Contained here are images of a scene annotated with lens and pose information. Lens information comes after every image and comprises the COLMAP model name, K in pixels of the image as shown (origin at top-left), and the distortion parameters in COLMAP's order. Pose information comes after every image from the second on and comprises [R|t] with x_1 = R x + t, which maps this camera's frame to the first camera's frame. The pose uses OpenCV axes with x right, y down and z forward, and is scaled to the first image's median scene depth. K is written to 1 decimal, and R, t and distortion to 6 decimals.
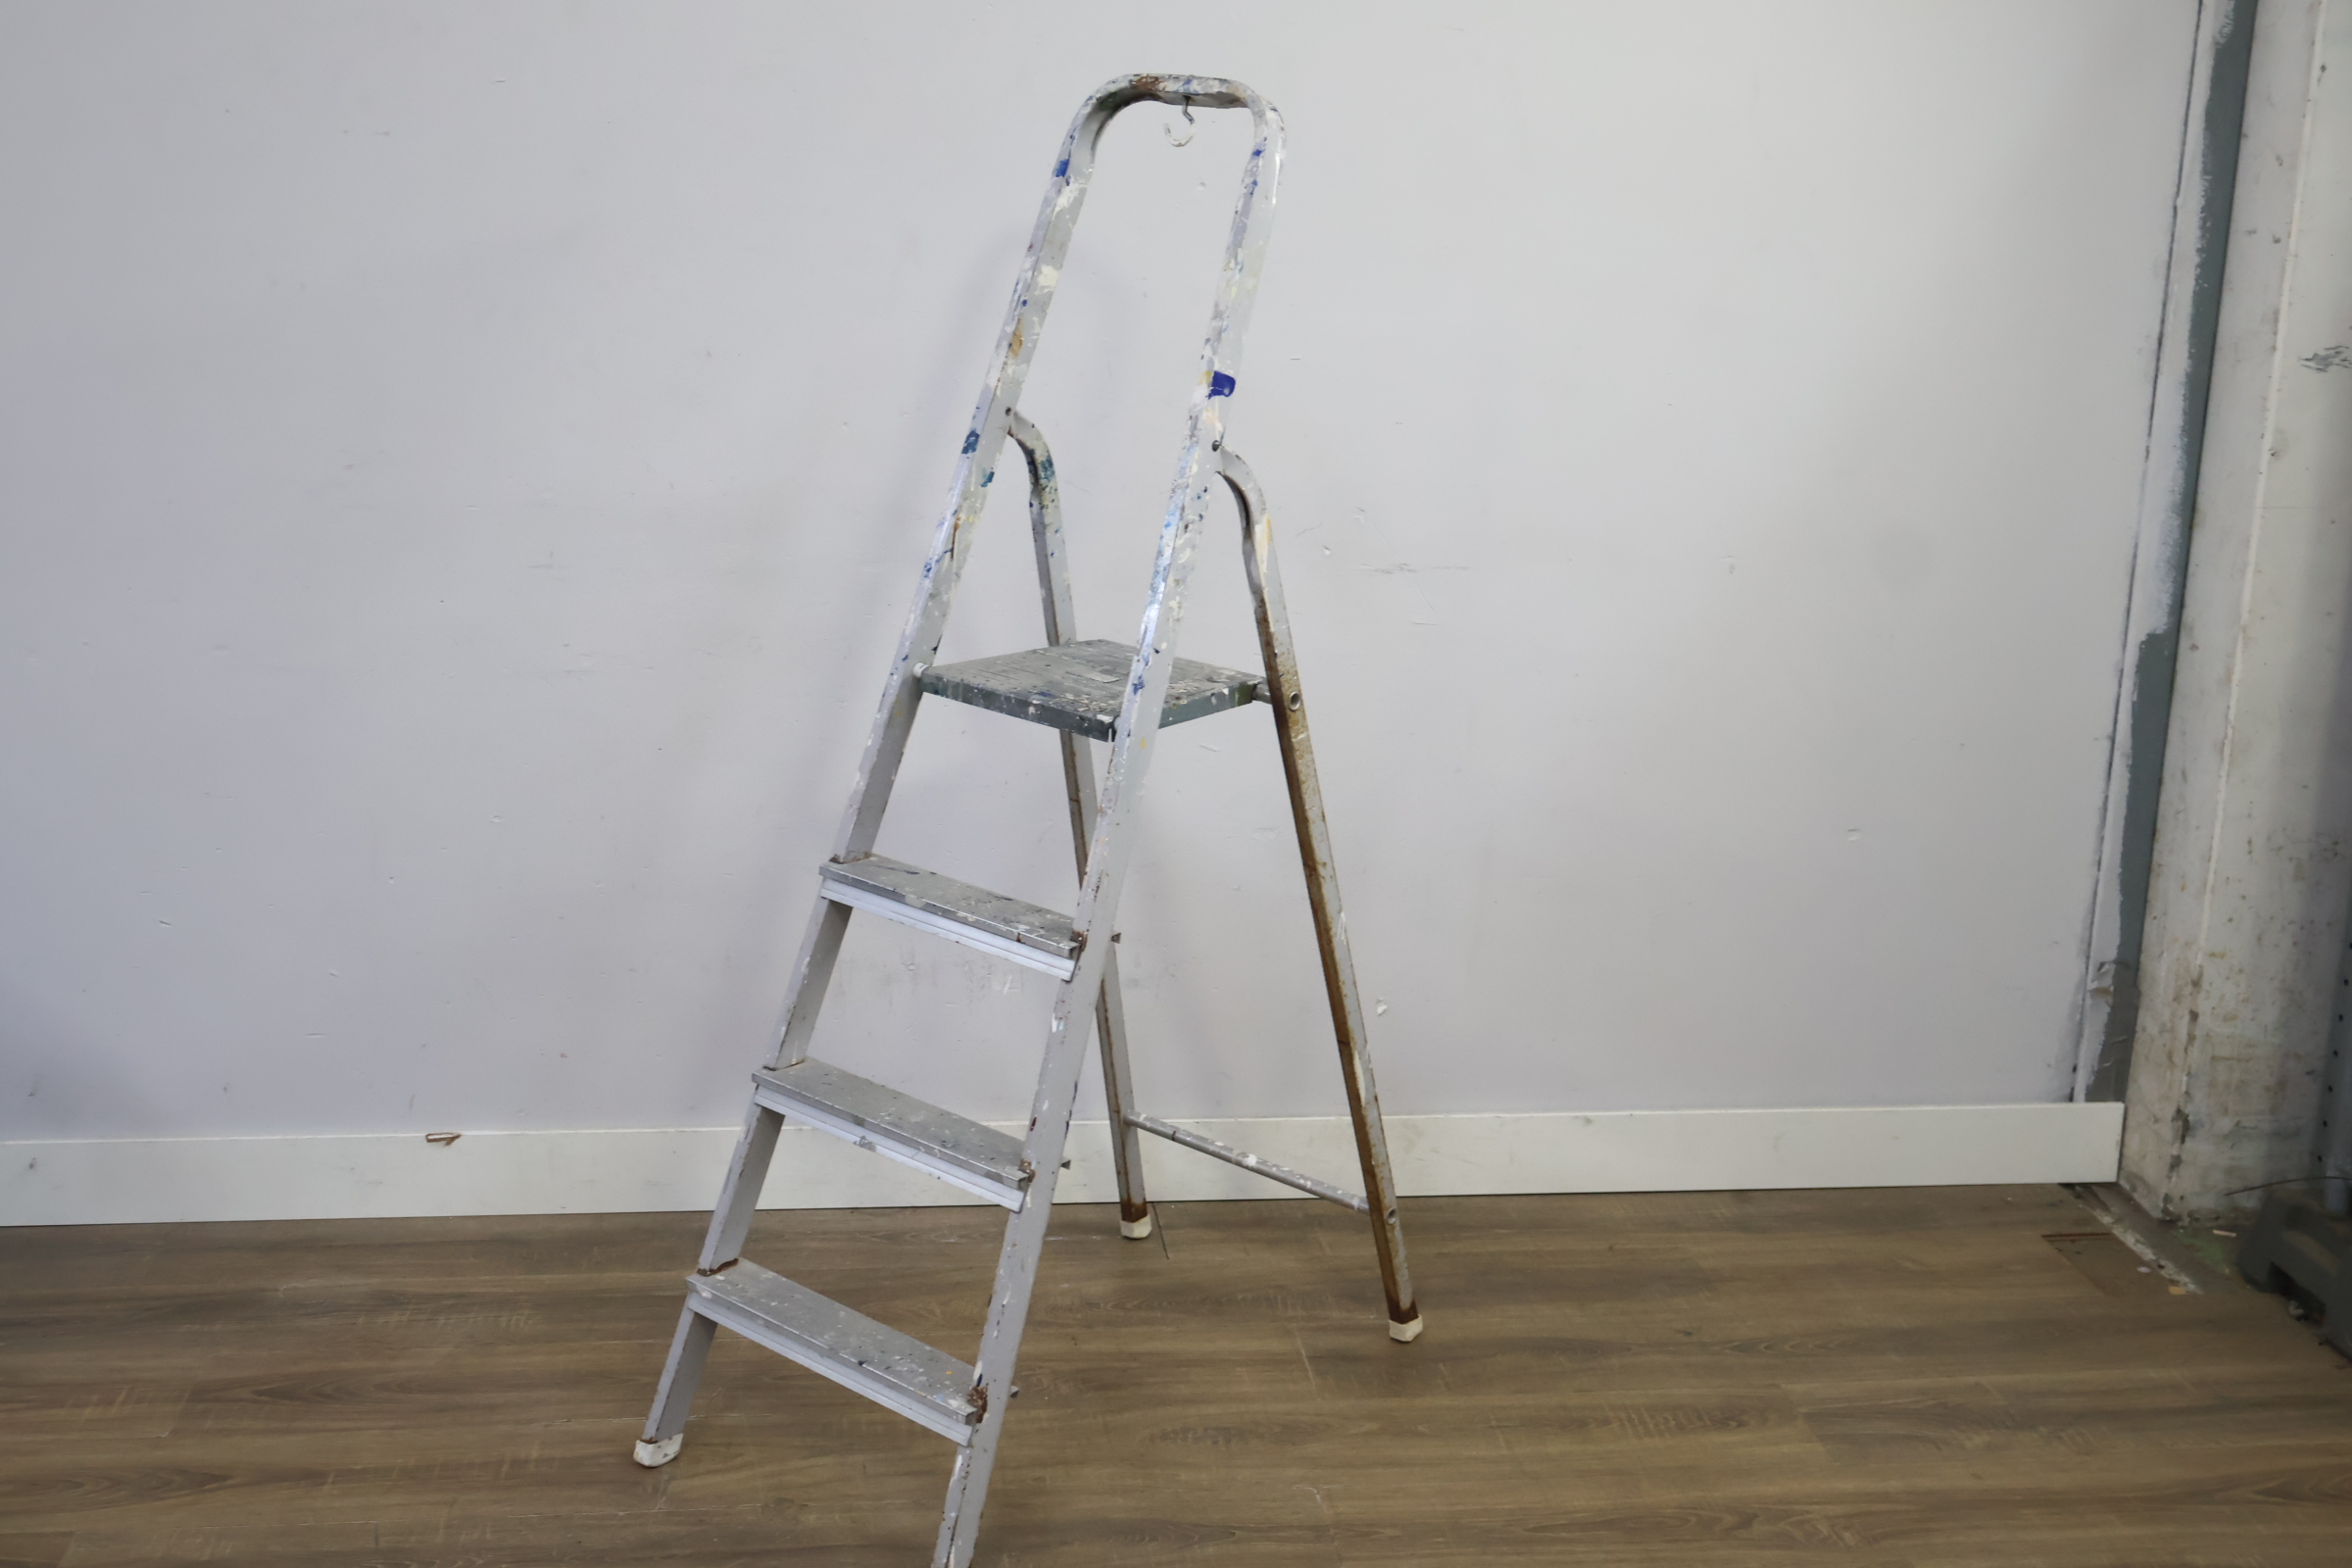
lens RADIAL K [[2524.1, 0, 1185.0], [0, 2524.1, 782.8], [0, 0, 1]] dist [-0.015620, 0.018126]
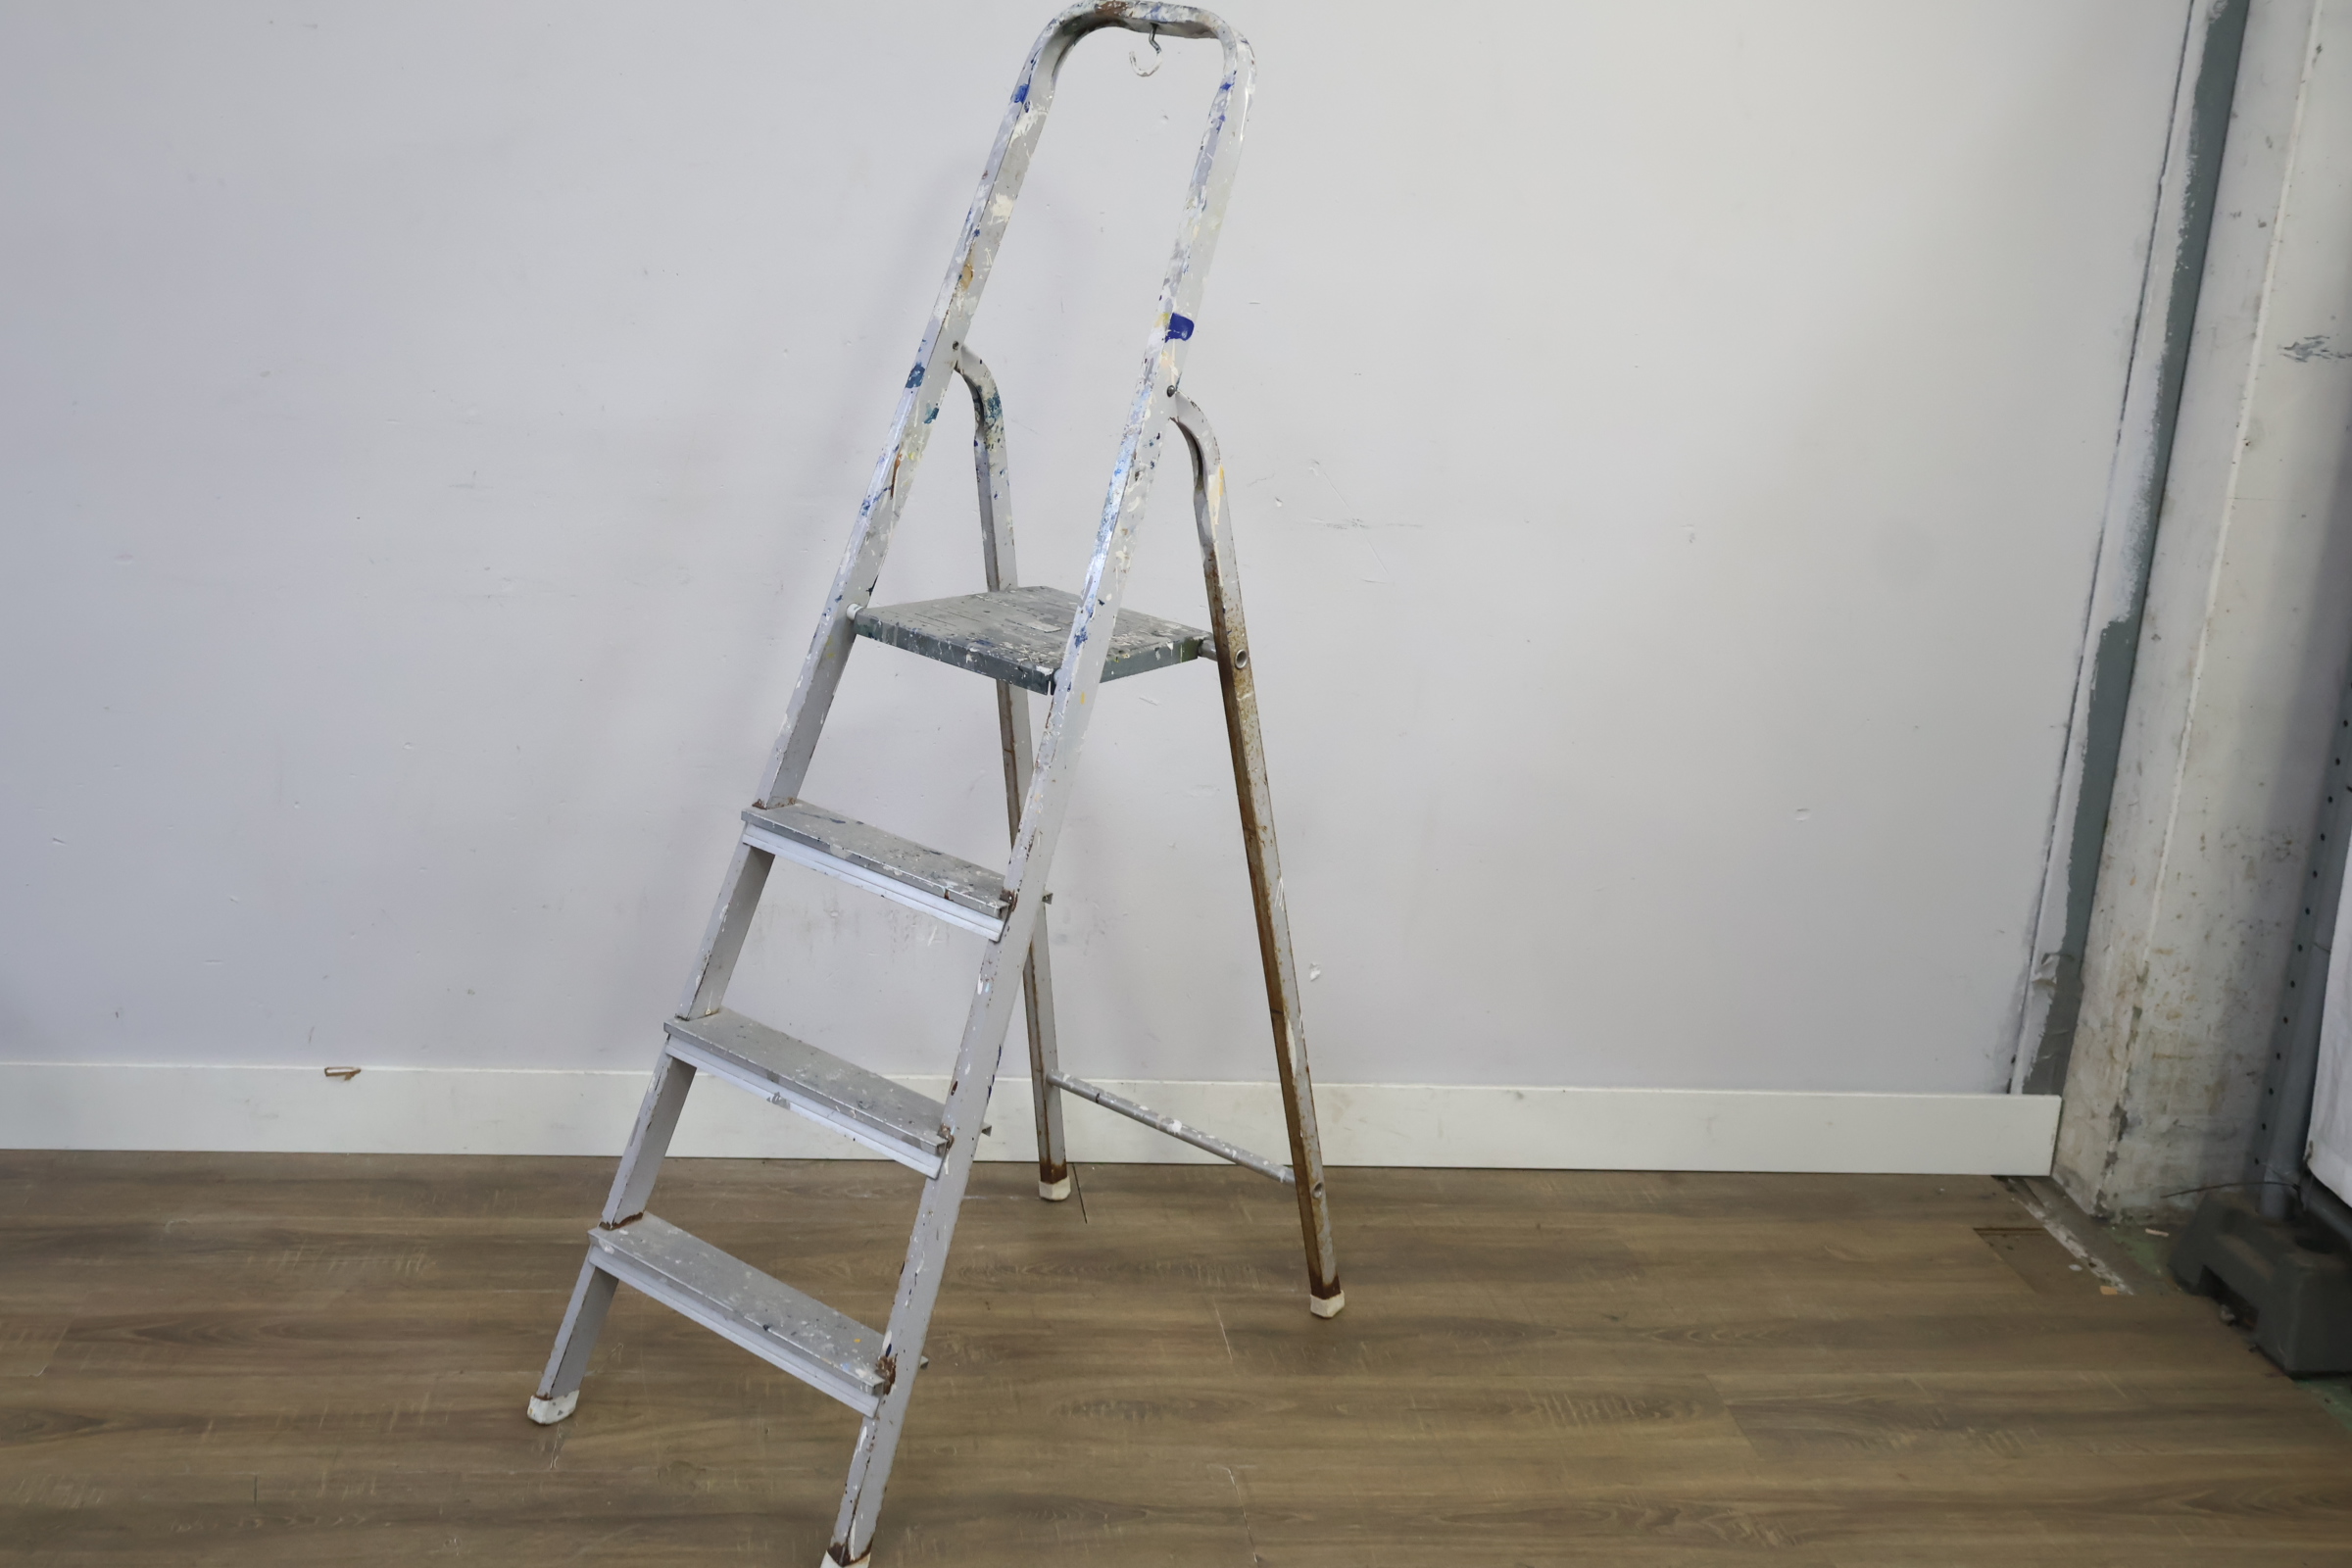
lens RADIAL K [[2524.3, 0, 1176.0], [0, 2524.3, 784.0], [0, 0, 1]] dist [-0.010283, 0.006443]
pose [[0.998931, 0.038808, 0.025126, -0.003199], [-0.039414, 0.998932, 0.024115, -0.005737], [-0.024163, -0.025079, 0.999393, 0.027773]]
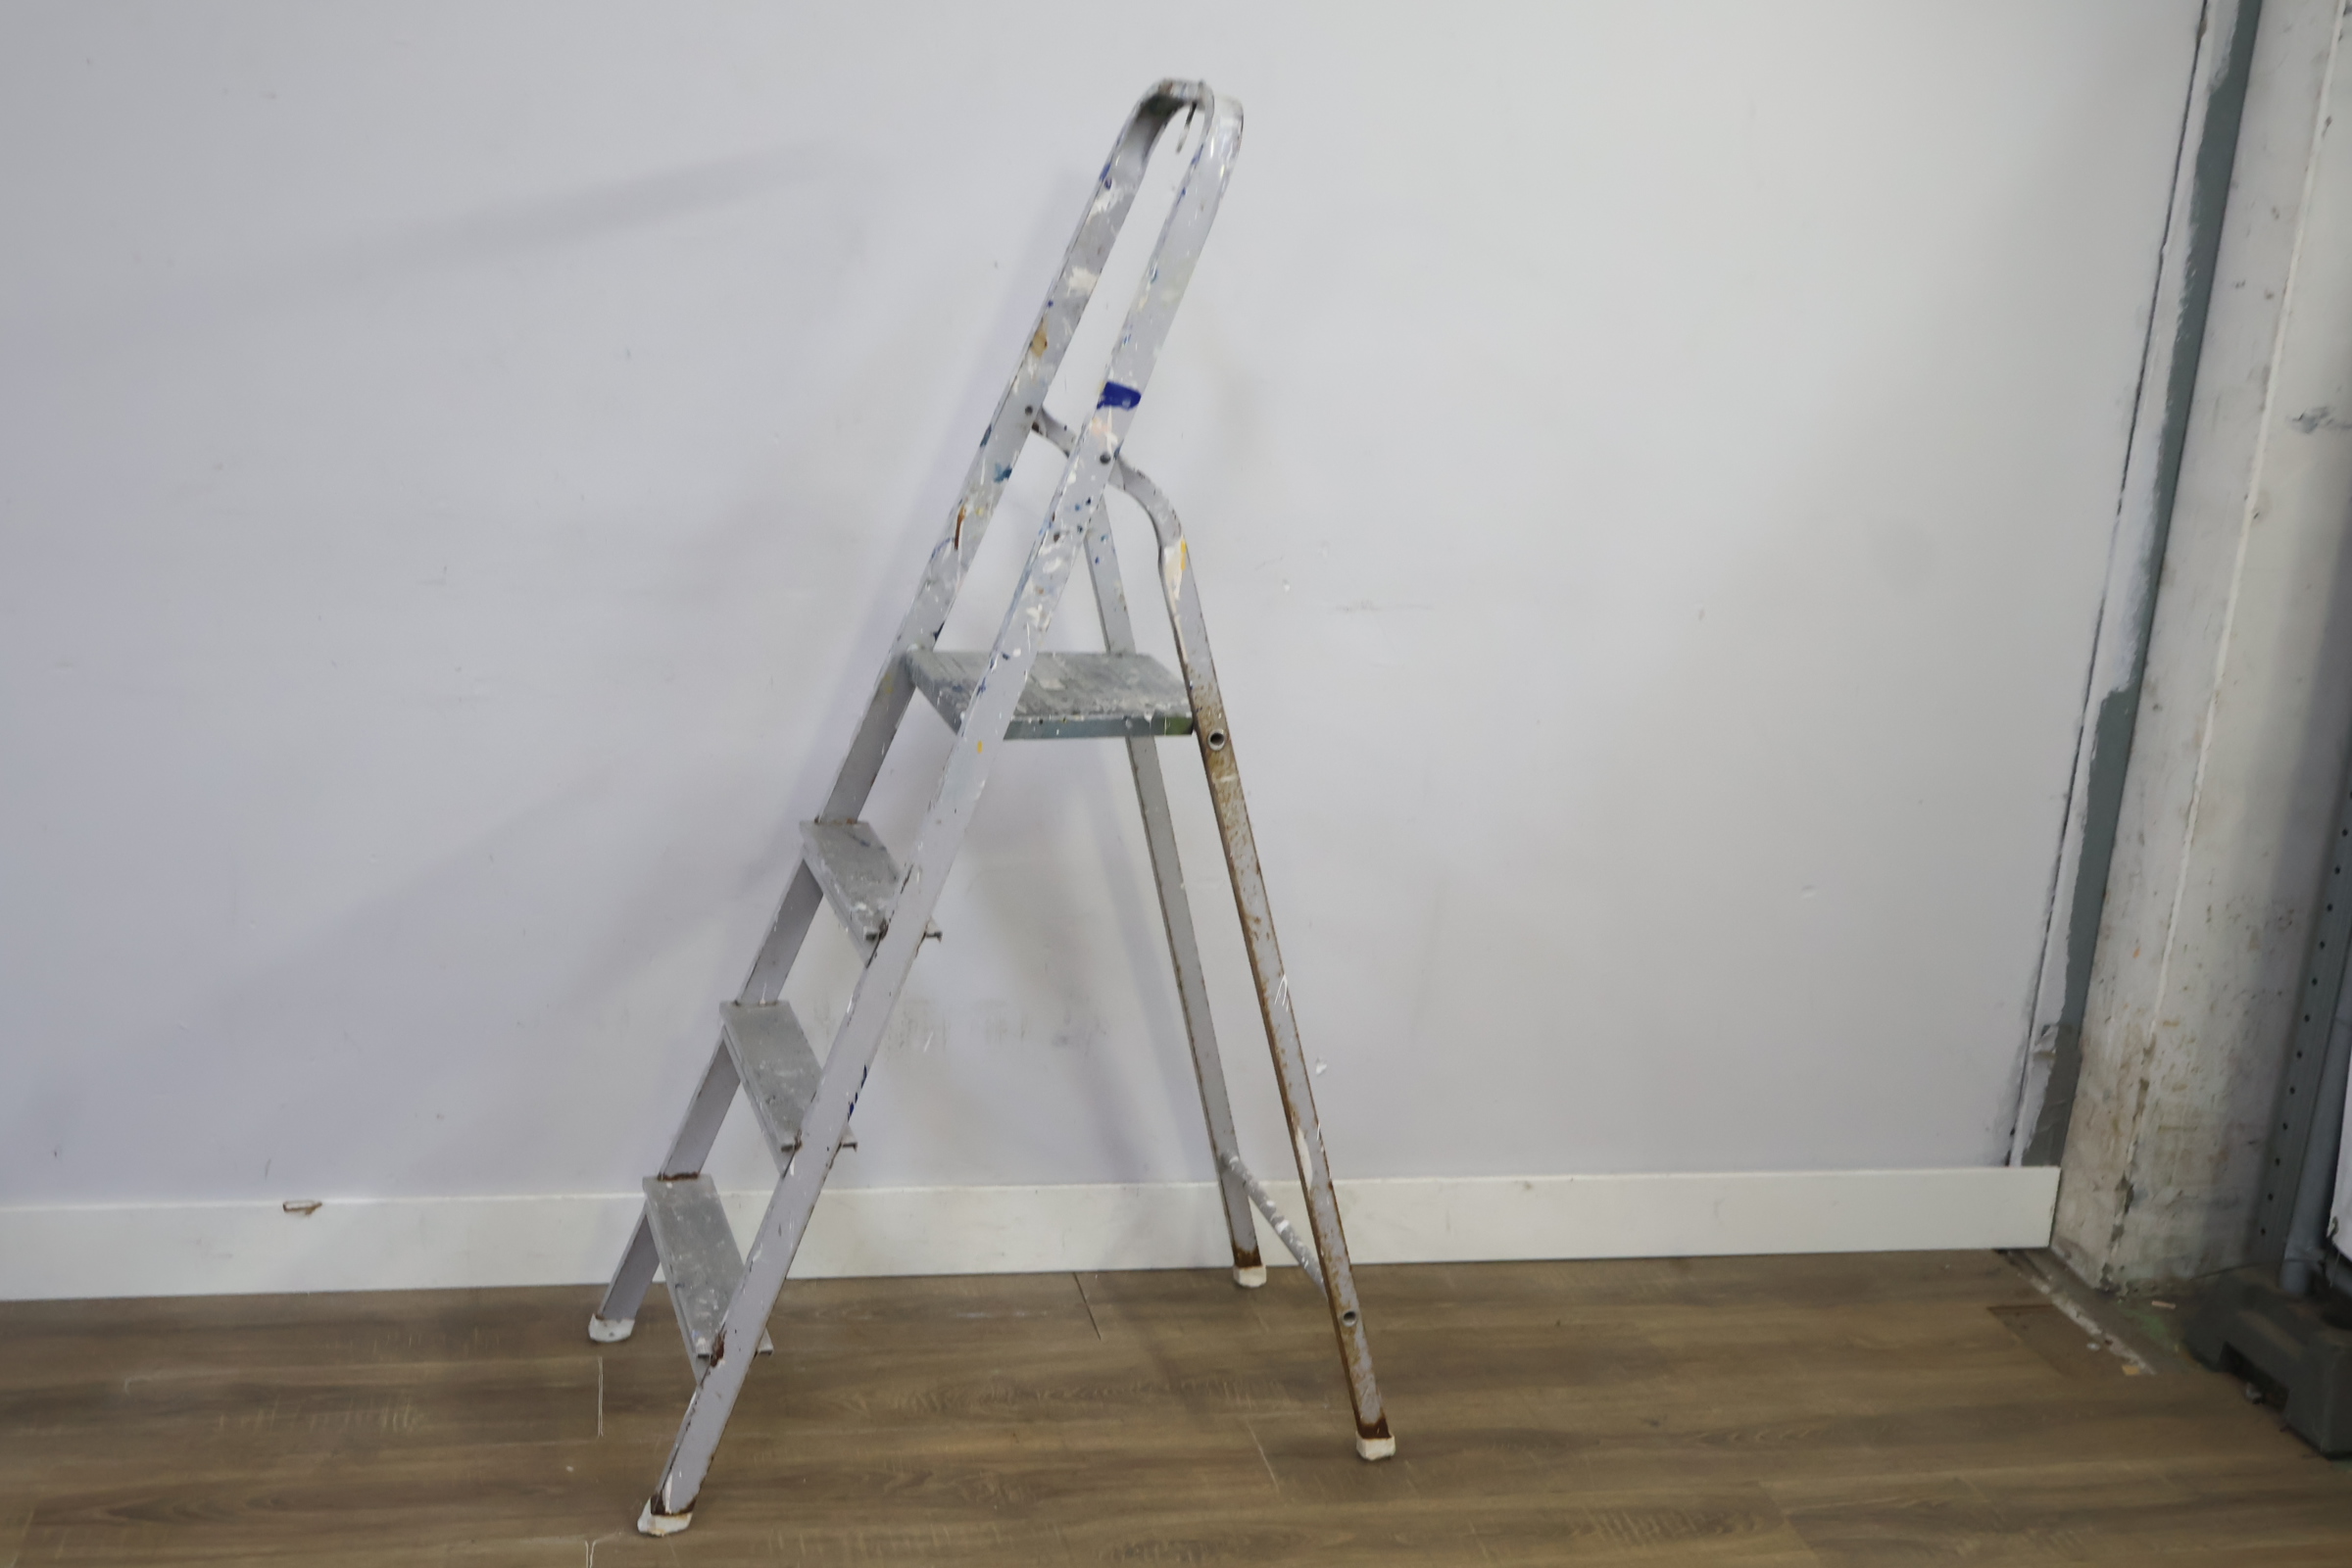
lens RADIAL K [[2523.8, 0, 1169.0], [0, 2523.8, 787.8], [0, 0, 1]] dist [-0.001328, -0.019433]
pose [[0.994460, 0.020120, 0.103173, -0.082249], [-0.022239, 0.999564, 0.019430, -0.034569], [-0.102738, -0.021617, 0.994474, 0.071105]]
